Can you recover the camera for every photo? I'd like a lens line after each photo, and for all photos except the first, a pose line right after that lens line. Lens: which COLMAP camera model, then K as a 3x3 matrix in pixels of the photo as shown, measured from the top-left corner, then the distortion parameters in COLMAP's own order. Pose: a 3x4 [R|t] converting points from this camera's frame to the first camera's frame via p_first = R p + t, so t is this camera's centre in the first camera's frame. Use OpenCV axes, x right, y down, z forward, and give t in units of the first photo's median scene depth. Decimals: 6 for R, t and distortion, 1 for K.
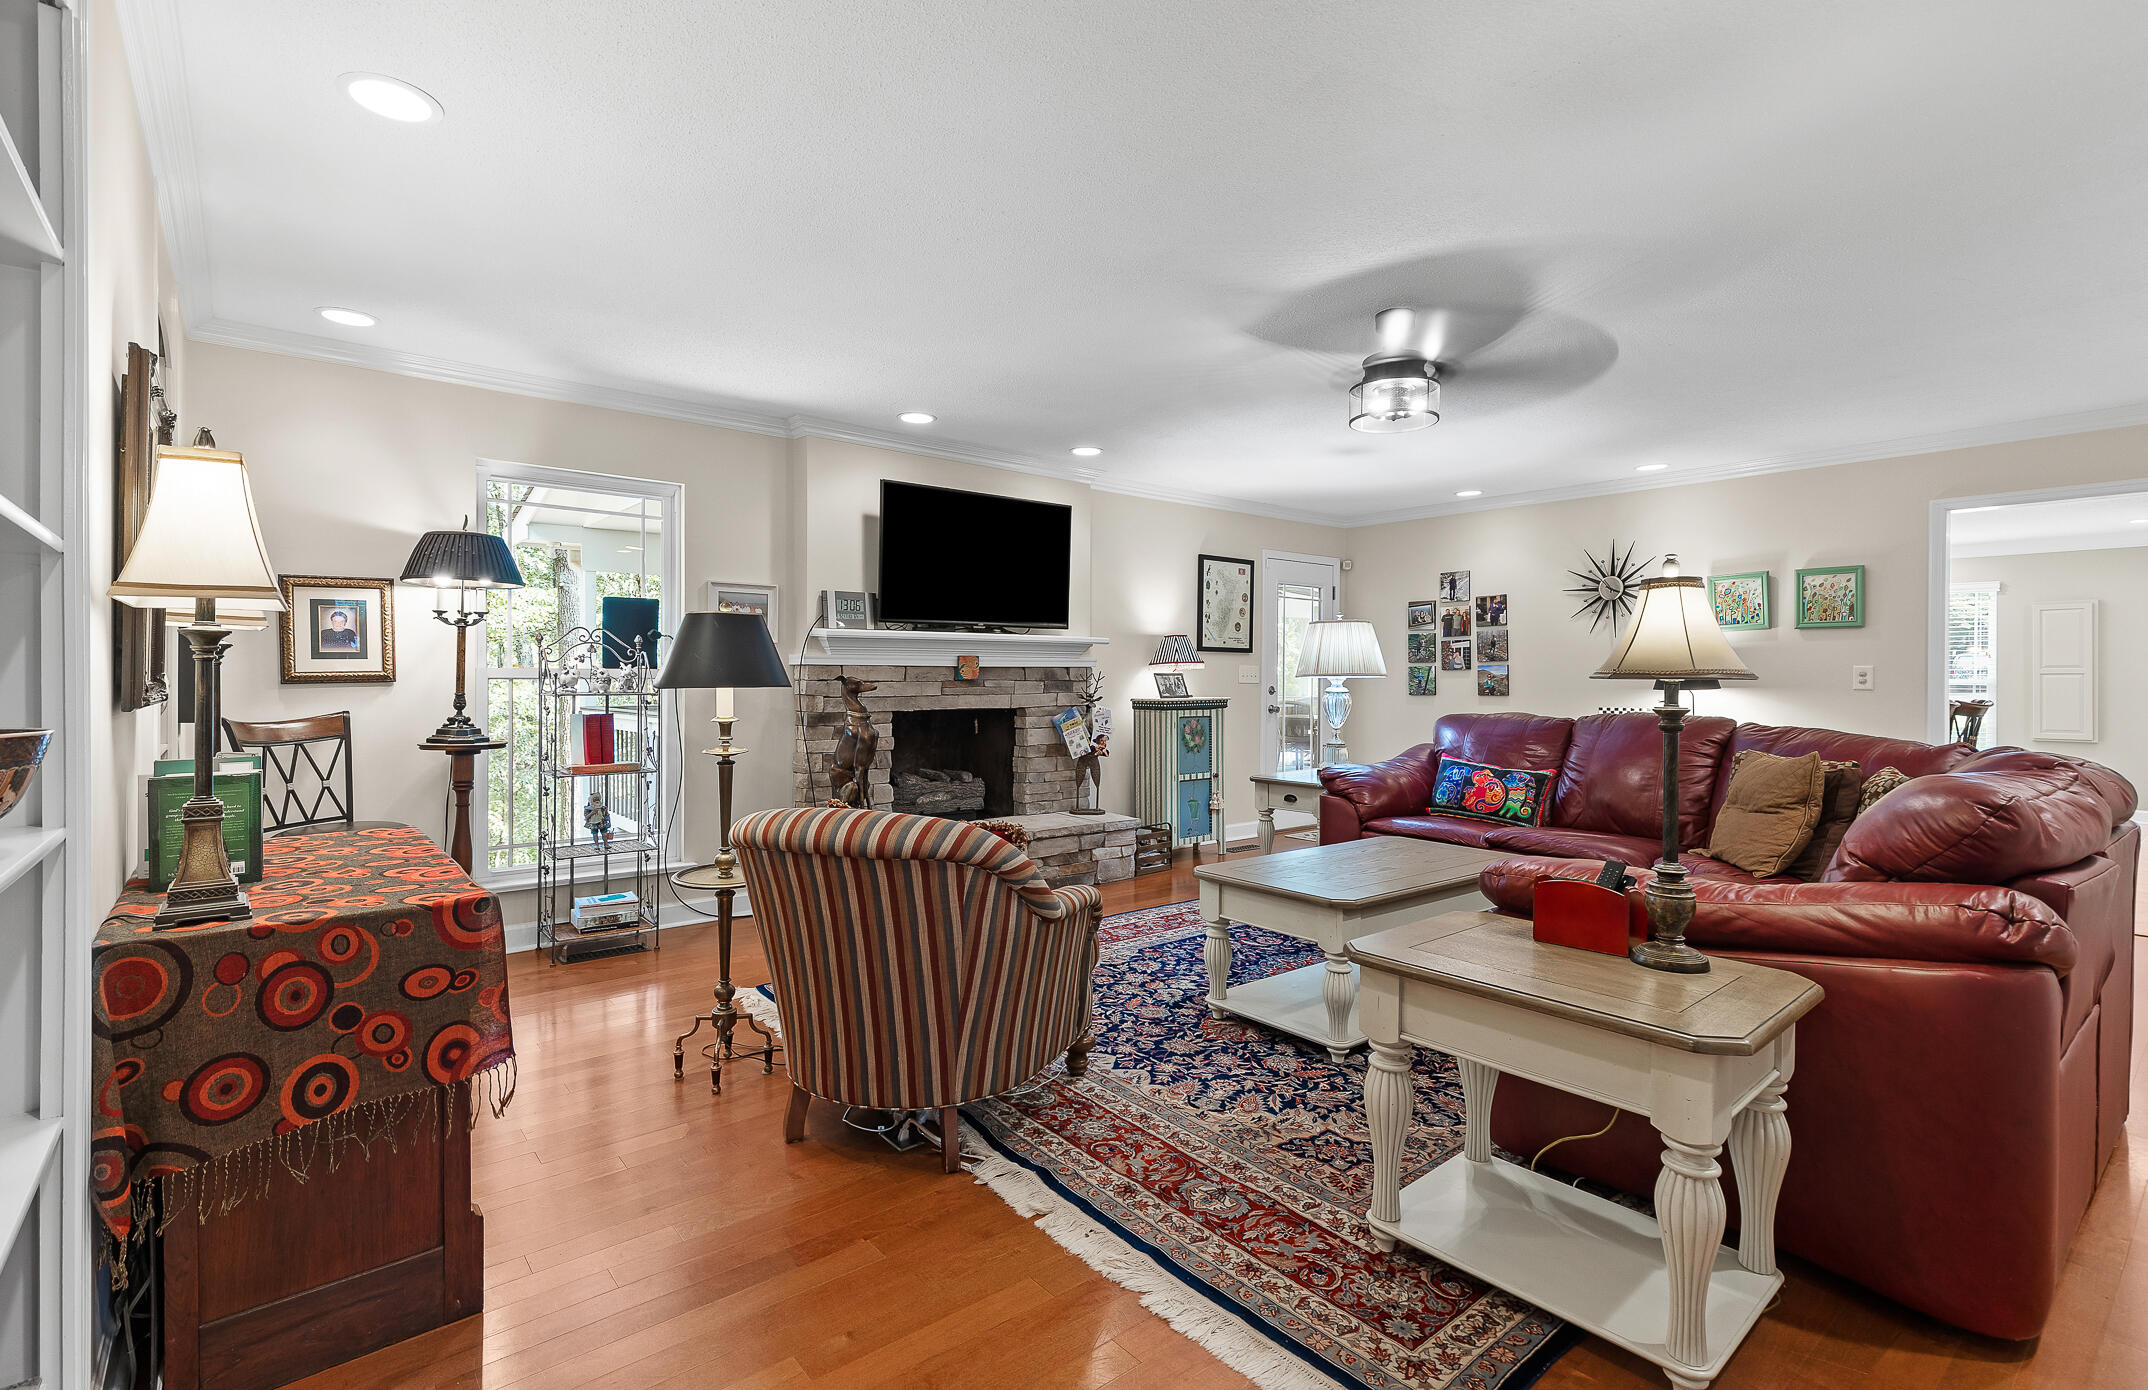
lens RADIAL K [[991.1, 0, 1079.5], [0, 991.1, 679.2], [0, 0, 1]] dist [0.000726, 0.000047]
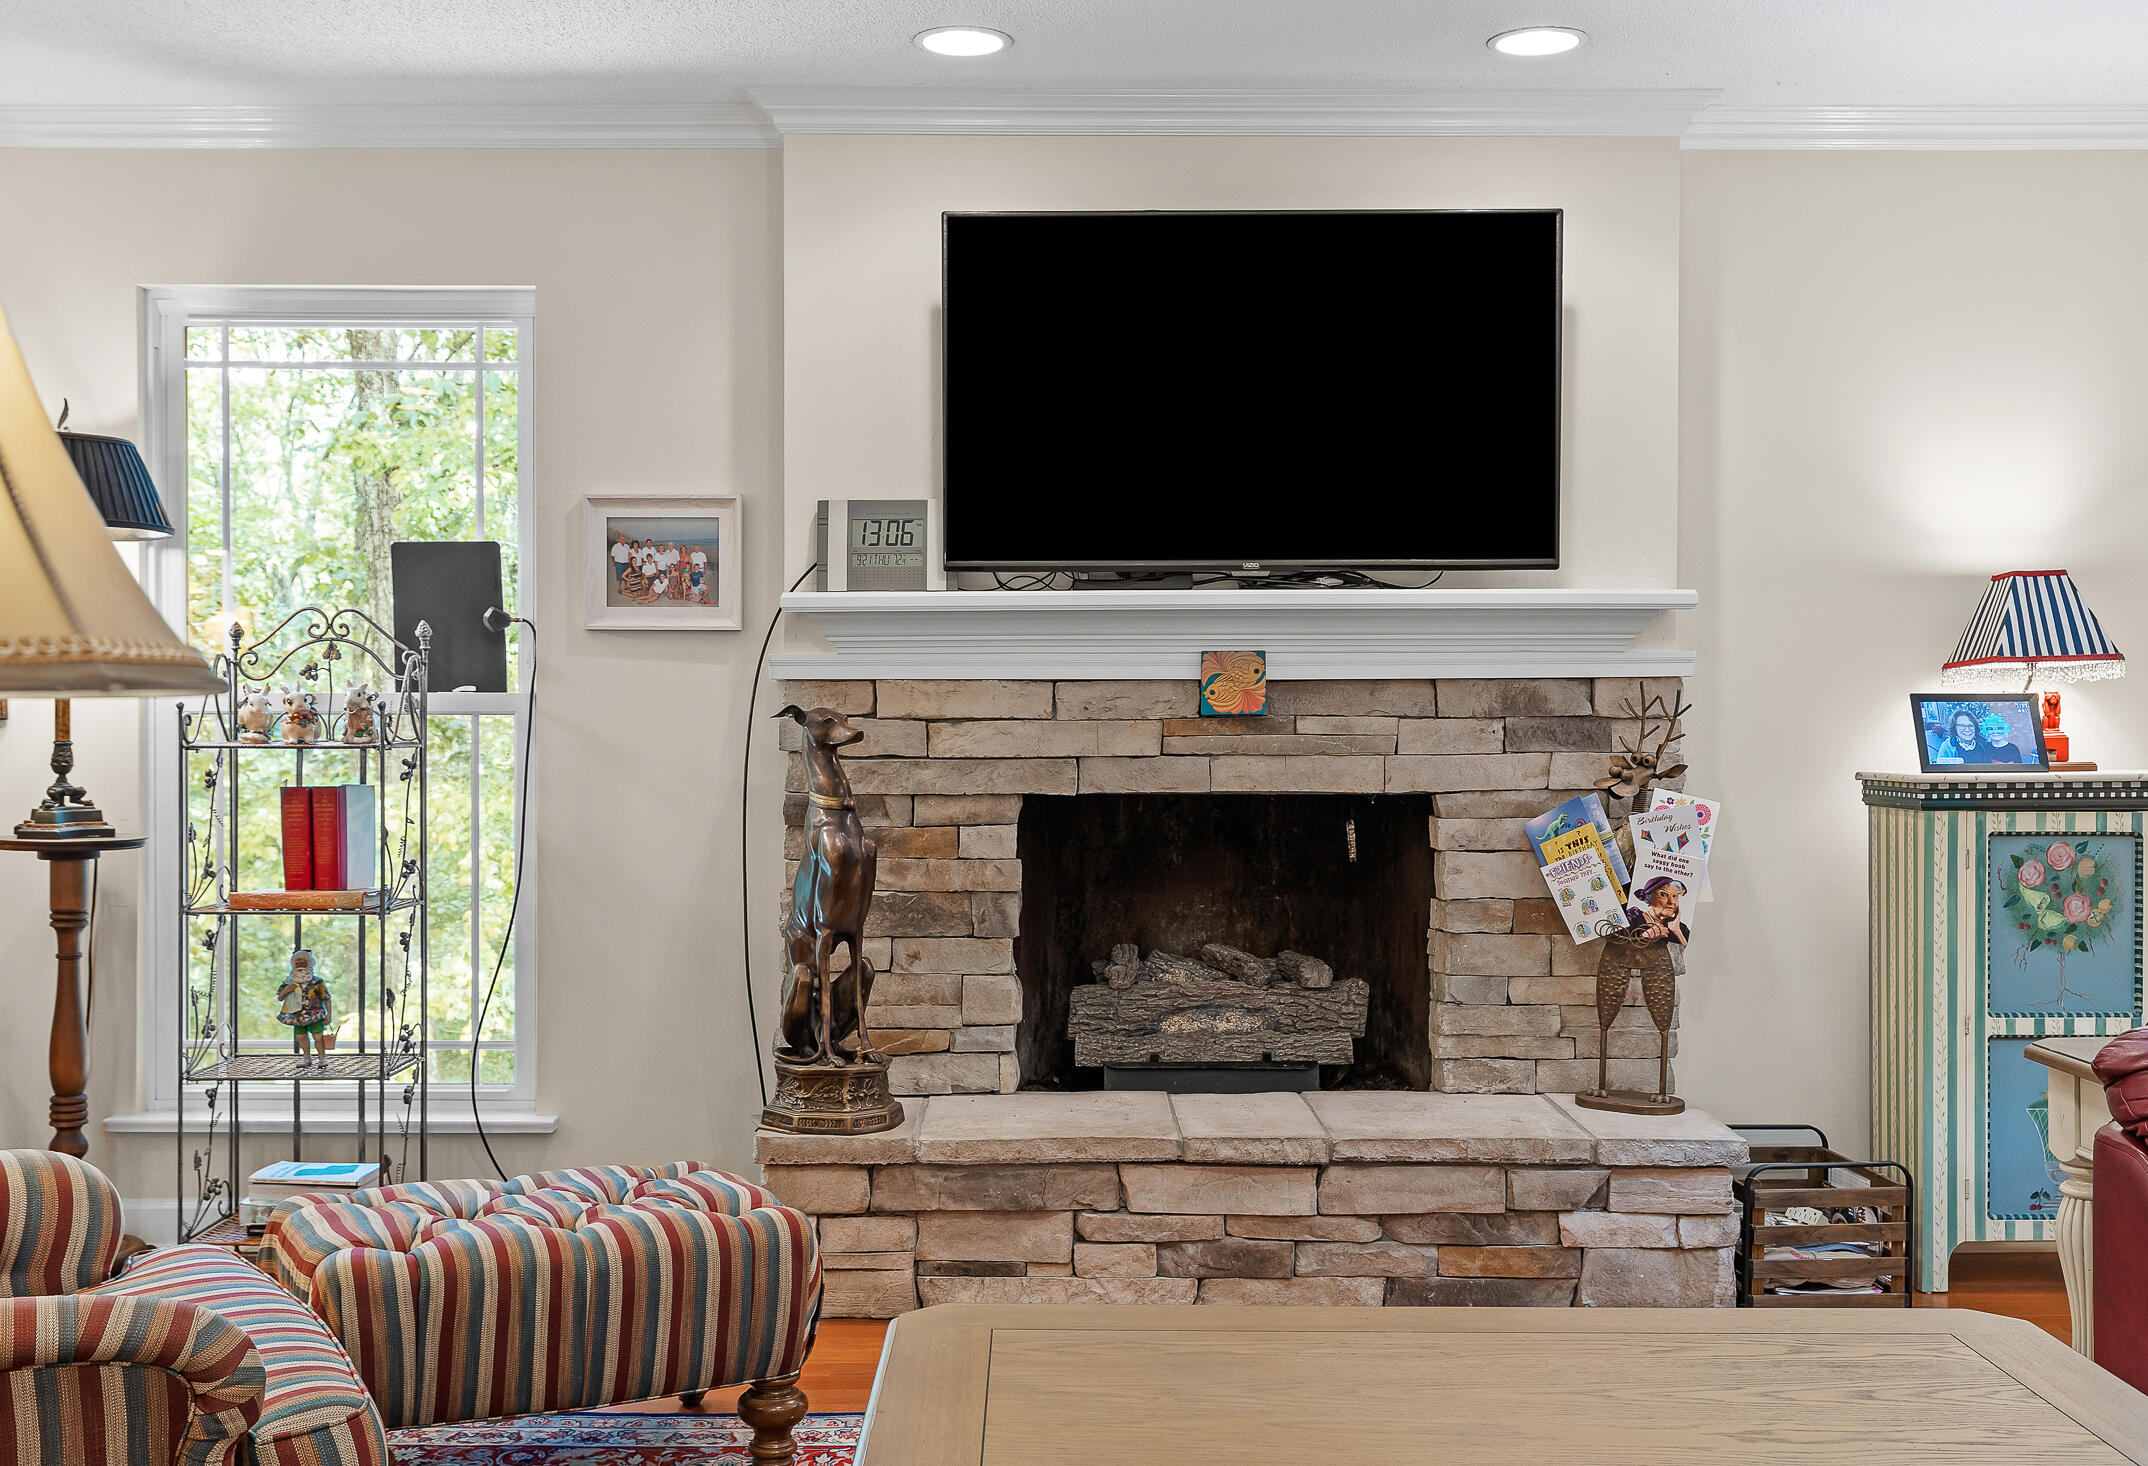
lens RADIAL K [[2289.6, 0, 1074.0], [0, 2289.6, 733.0], [0, 0, 1]] dist [-0.005054, -0.001973]
pose [[0.770303, 0.004436, -0.637663, 0.391922], [0.000941, 0.999967, 0.008093, 0.000262], [0.637678, -0.006834, 0.770273, 0.293283]]
